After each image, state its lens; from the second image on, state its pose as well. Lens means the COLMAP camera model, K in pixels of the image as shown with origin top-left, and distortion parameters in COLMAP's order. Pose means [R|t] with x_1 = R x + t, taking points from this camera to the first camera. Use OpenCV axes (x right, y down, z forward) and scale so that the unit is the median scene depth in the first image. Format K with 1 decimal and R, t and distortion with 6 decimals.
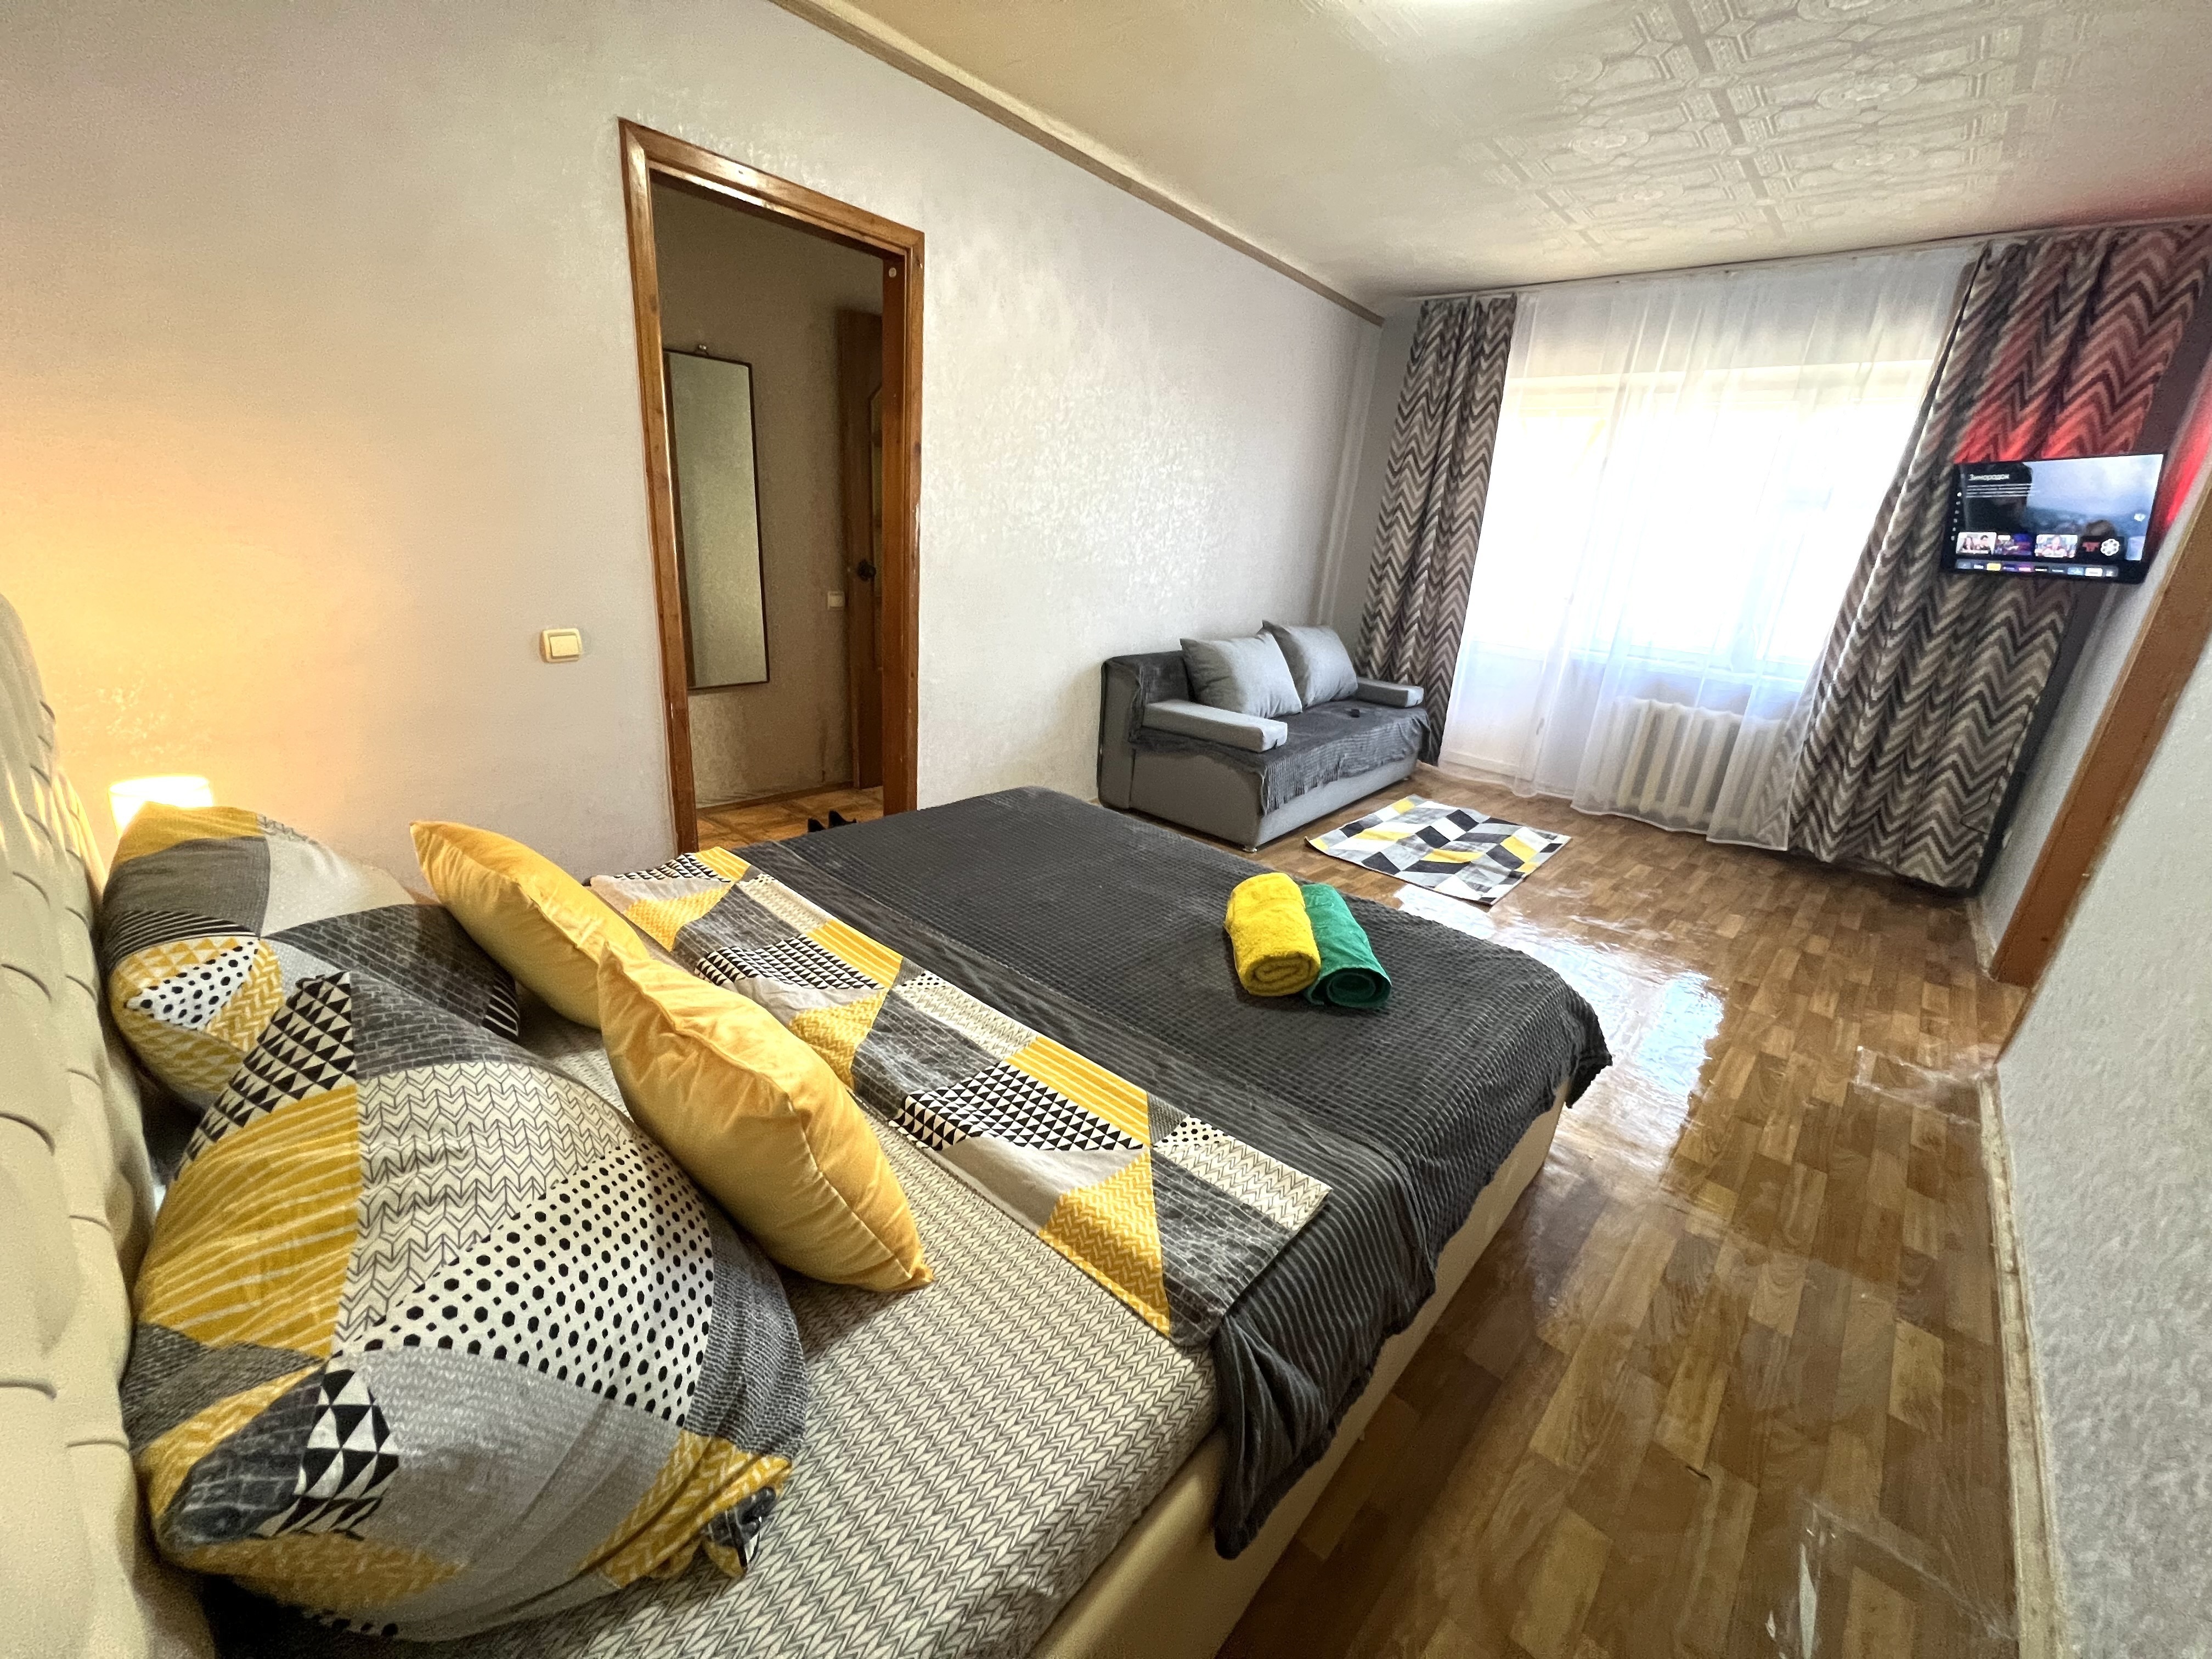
lens RADIAL K [[881.1, 0, 1106.3], [0, 881.1, 819.9], [0, 0, 1]] dist [-0.002759, -0.000076]
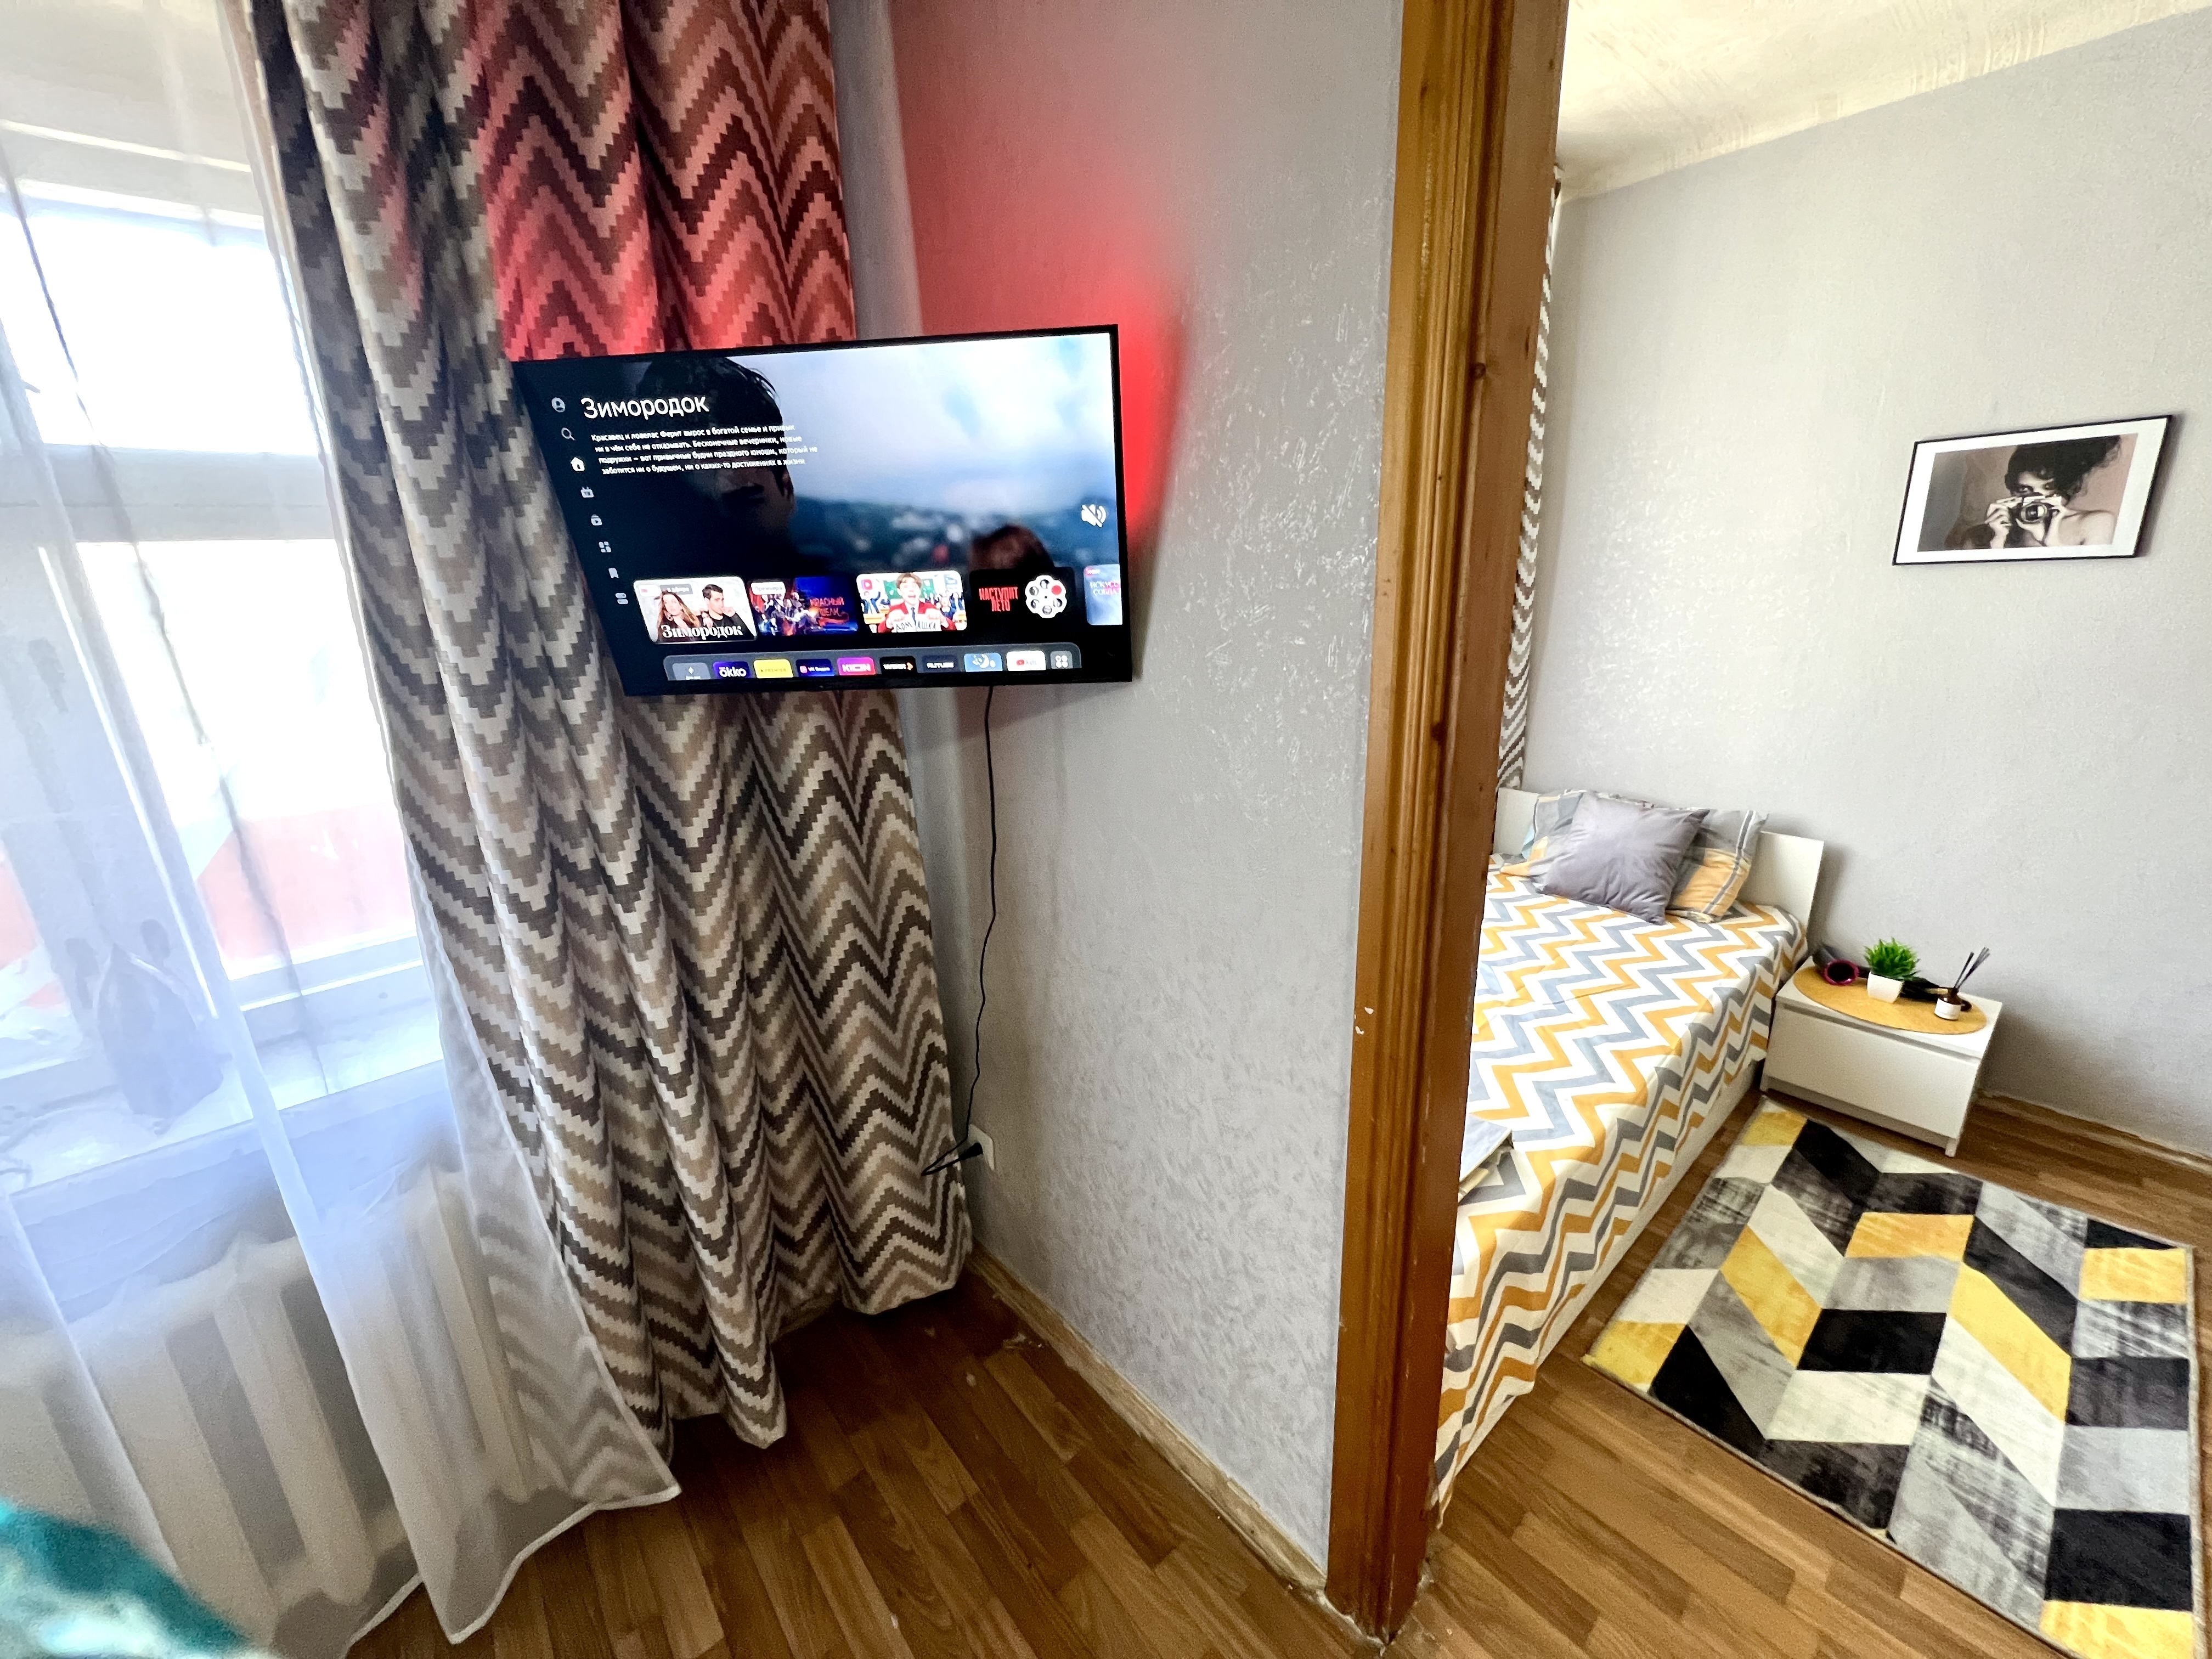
lens RADIAL K [[874.7, 0, 1105.4], [0, 874.7, 824.0], [0, 0, 1]] dist [-0.000706, -0.000800]
pose [[0.116558, -0.357536, 0.926597, 0.617769], [0.361162, 0.884344, 0.295800, -0.263959], [-0.925190, 0.300174, 0.232206, 0.742870]]
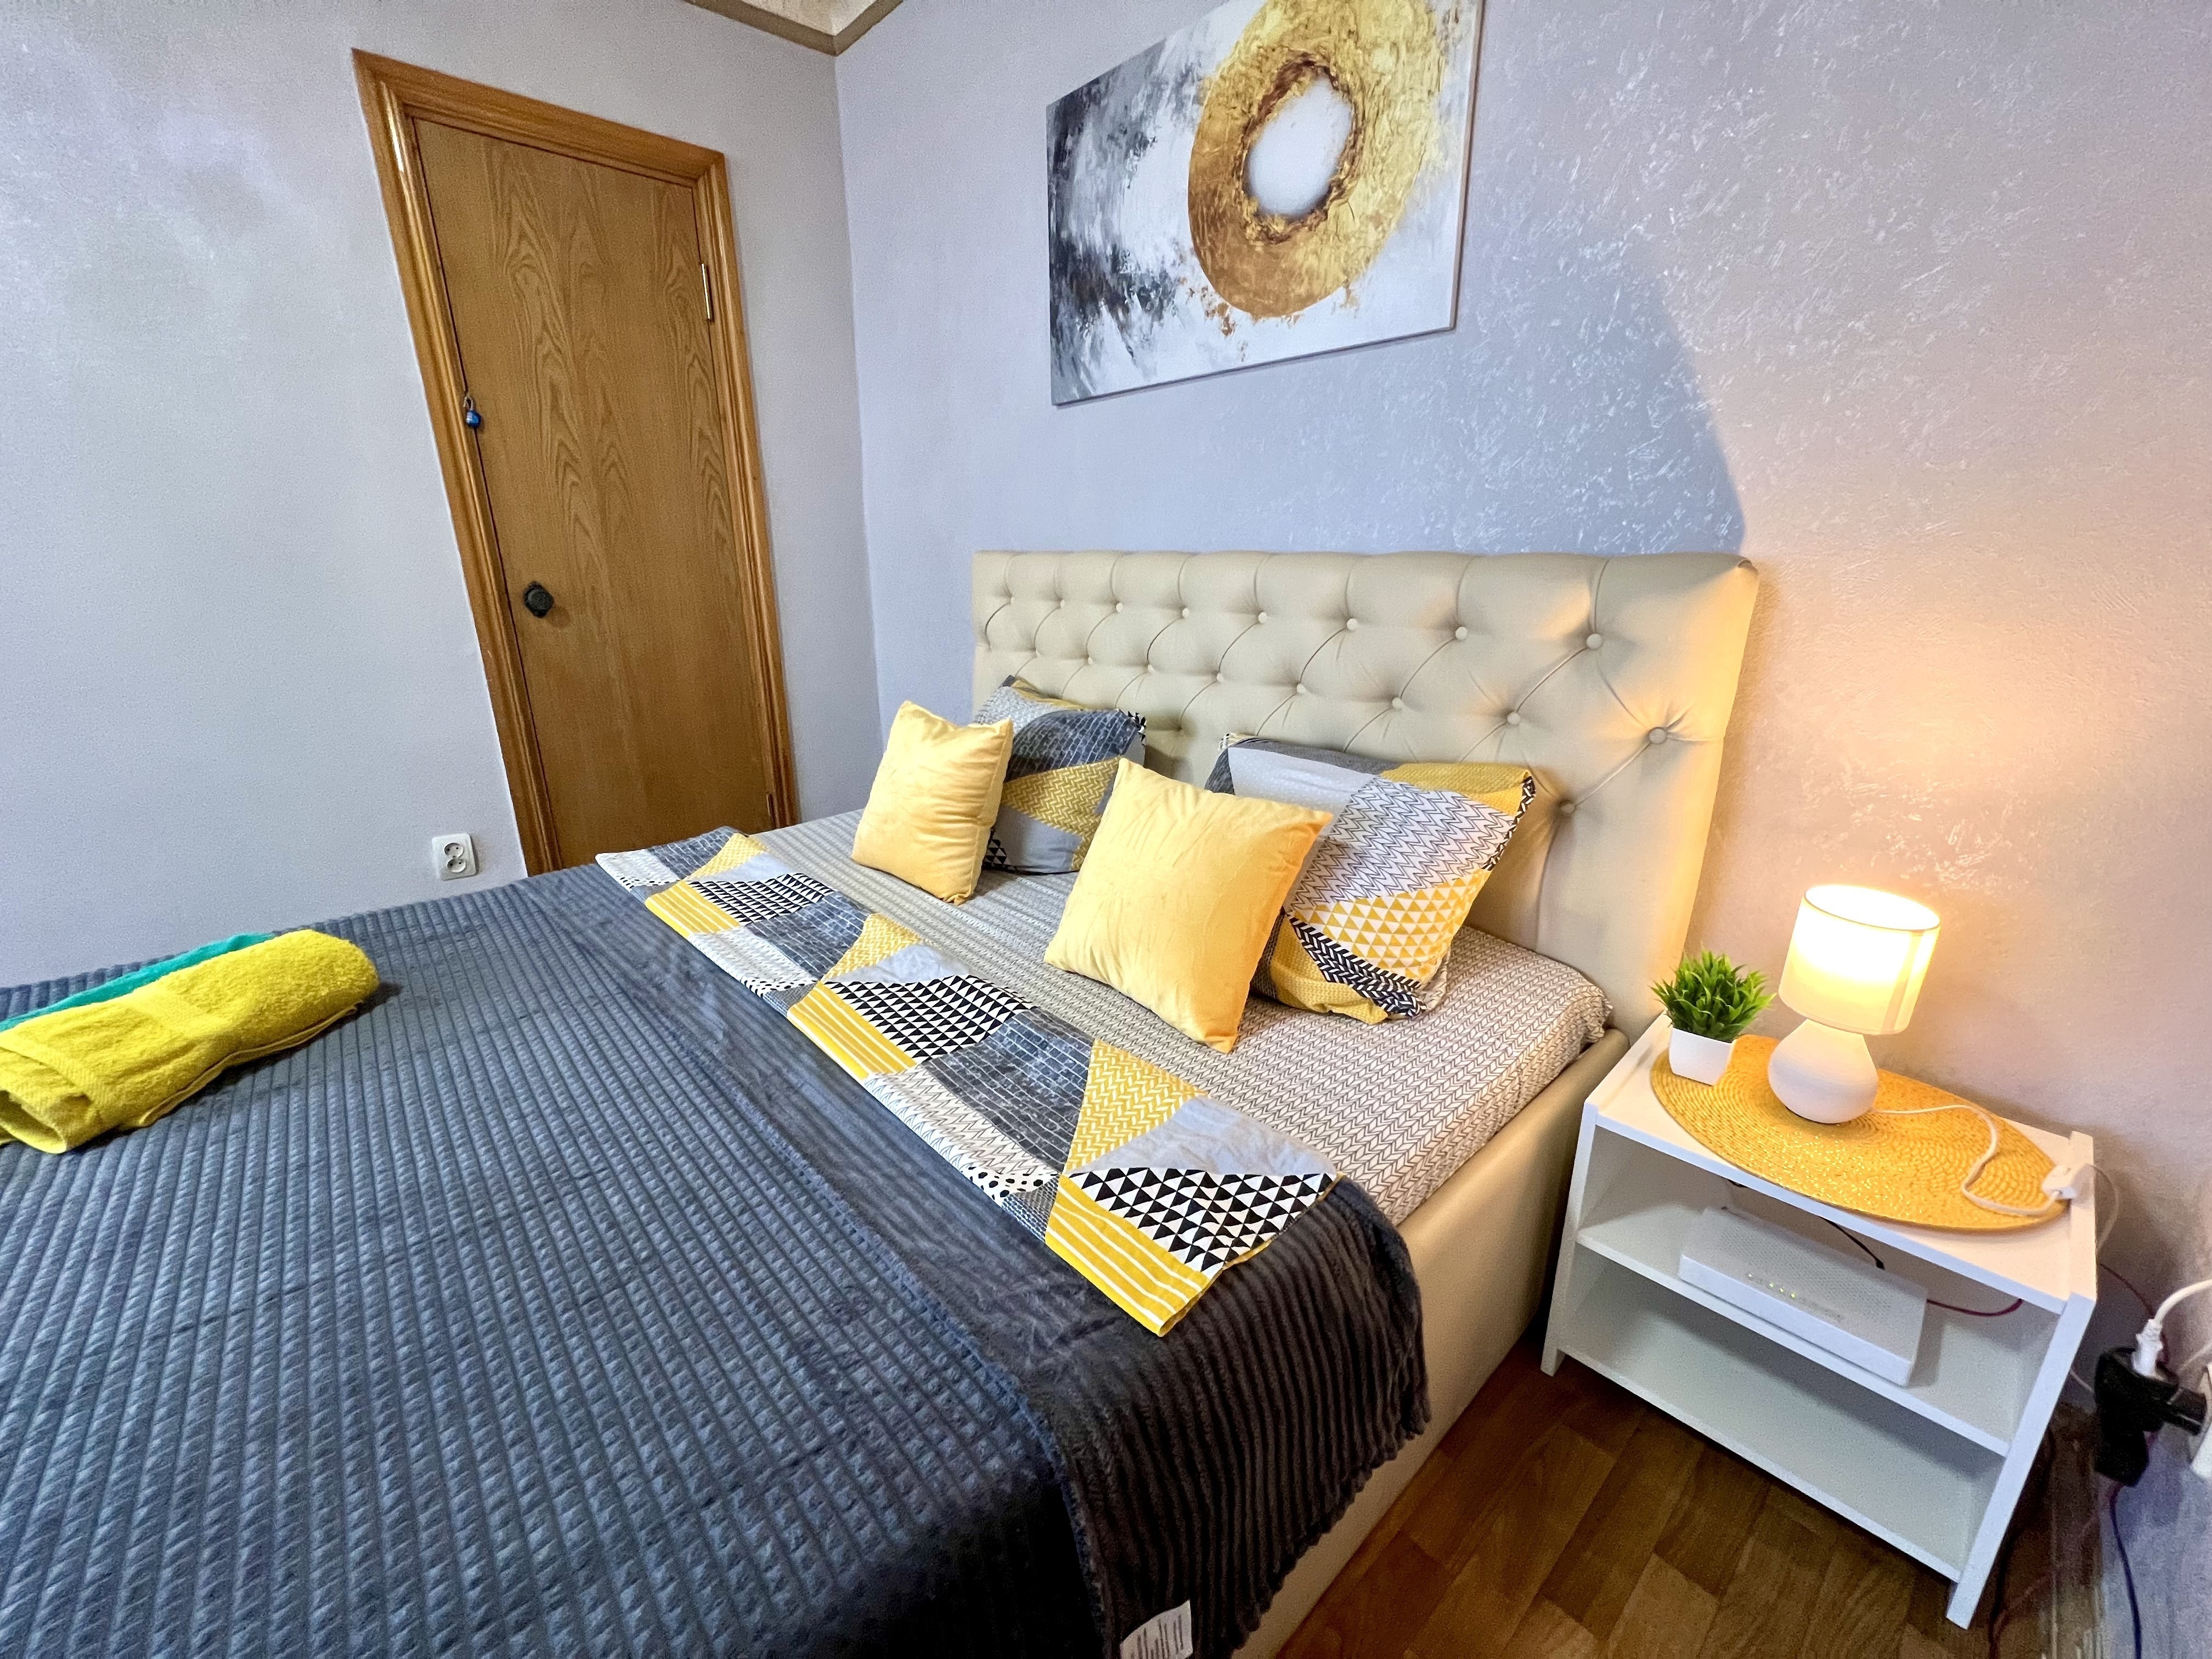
lens RADIAL K [[881.1, 0, 1106.3], [0, 881.1, 819.9], [0, 0, 1]] dist [-0.002759, -0.000076]
pose [[-0.992120, -0.103476, 0.070648, -0.229604], [-0.043274, 0.812154, 0.581837, -0.181723], [-0.117583, 0.574194, -0.810231, 0.635536]]
